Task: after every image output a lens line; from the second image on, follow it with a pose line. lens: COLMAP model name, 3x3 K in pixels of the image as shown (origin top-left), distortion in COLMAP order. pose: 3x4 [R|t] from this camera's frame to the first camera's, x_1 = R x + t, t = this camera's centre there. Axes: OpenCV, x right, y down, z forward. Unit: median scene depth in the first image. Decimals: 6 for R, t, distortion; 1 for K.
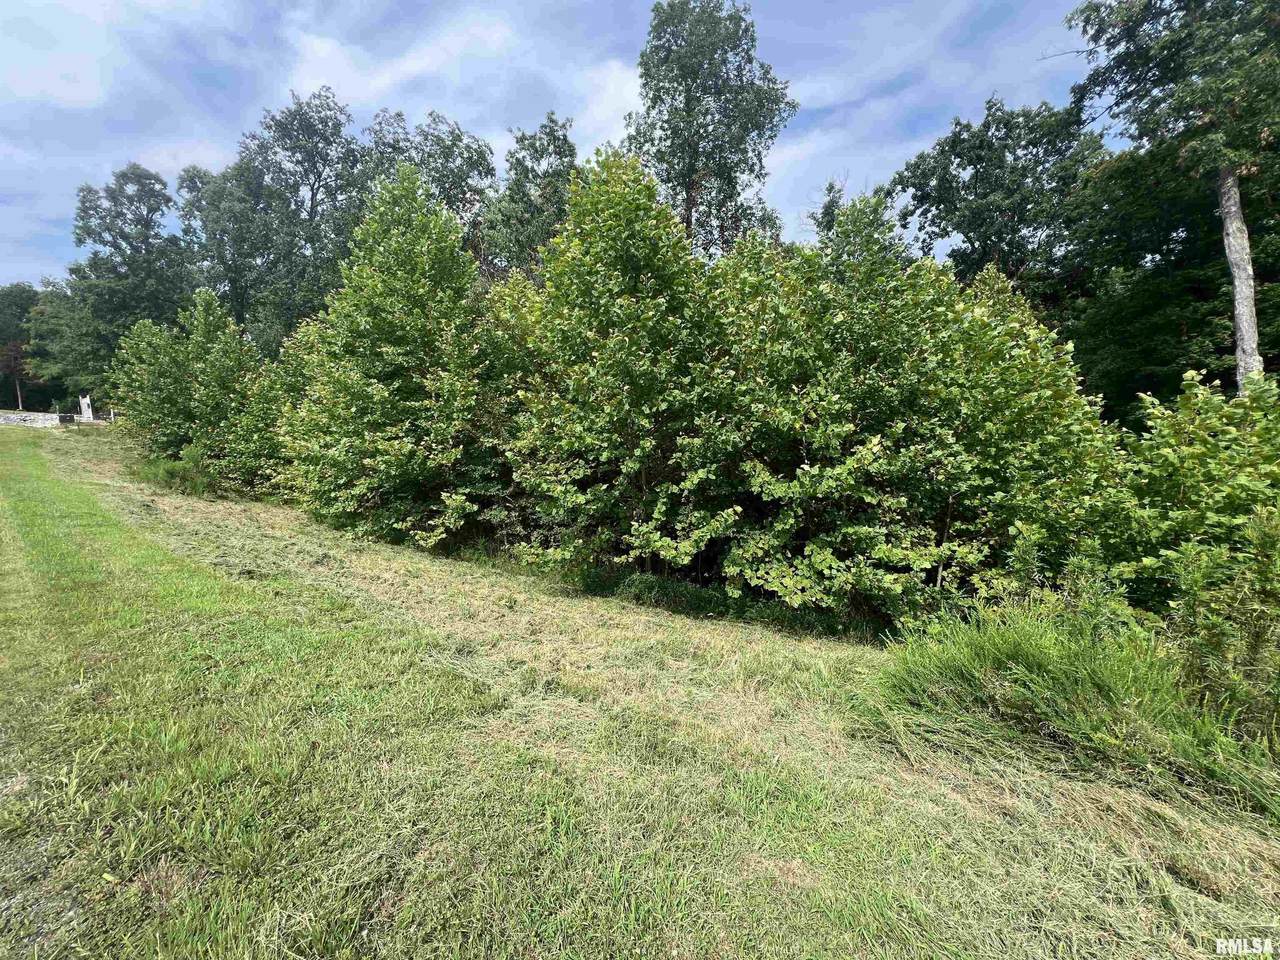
lens RADIAL K [[515.7, 0, 642.0], [0, 515.7, 478.9], [0, 0, 1]] dist [0.002234, 0.000220]
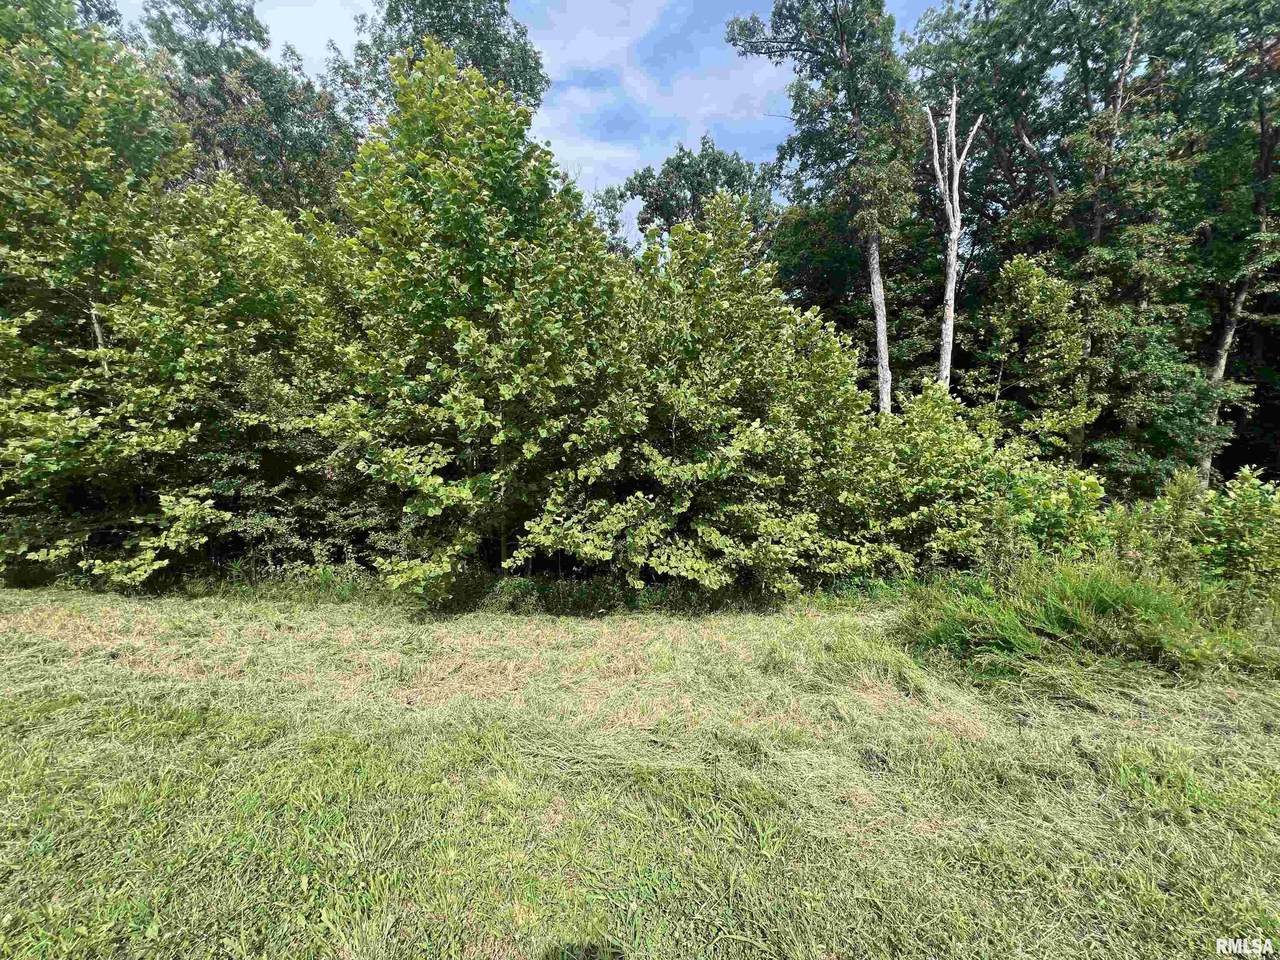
lens RADIAL K [[515.7, 0, 639.9], [0, 515.7, 478.1], [0, 0, 1]] dist [0.002234, 0.000220]
pose [[0.850267, -0.039733, 0.524849, -0.221019], [0.024844, 0.999065, 0.035386, -0.003843], [-0.525764, -0.017048, 0.850459, 0.144219]]
